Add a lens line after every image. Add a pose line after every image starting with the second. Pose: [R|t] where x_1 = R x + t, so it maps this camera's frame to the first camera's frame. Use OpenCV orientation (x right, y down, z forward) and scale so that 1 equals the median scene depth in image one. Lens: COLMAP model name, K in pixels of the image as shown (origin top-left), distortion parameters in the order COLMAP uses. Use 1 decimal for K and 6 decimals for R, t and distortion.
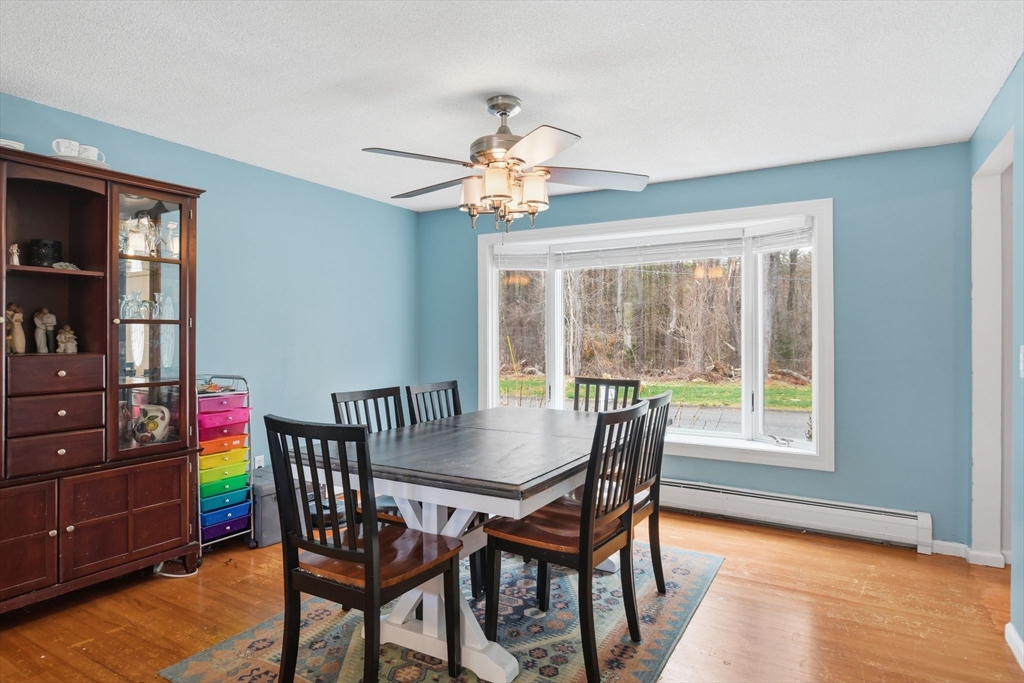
lens RADIAL K [[577.1, 0, 511.2], [0, 577.1, 337.0], [0, 0, 1]] dist [-0.017552, 0.007851]
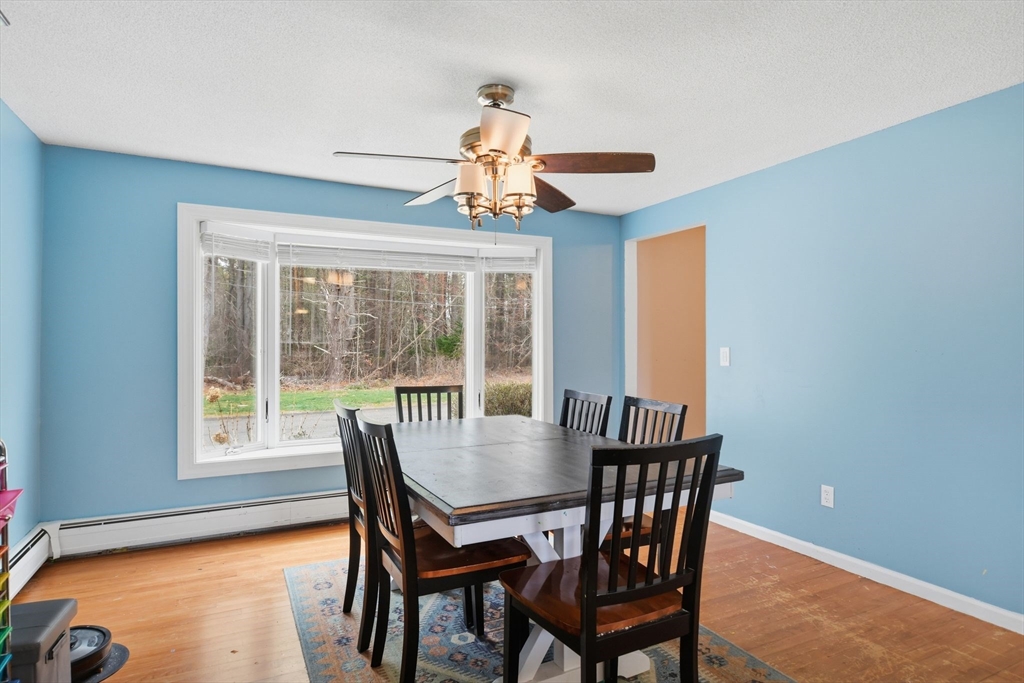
lens RADIAL K [[577.1, 0, 511.1], [0, 577.1, 344.7], [0, 0, 1]] dist [-0.017552, 0.007851]
pose [[0.548654, -0.004019, 0.836040, -0.529893], [0.001578, 0.999992, 0.003772, -0.001781], [-0.836048, -0.000750, 0.548655, 0.317932]]
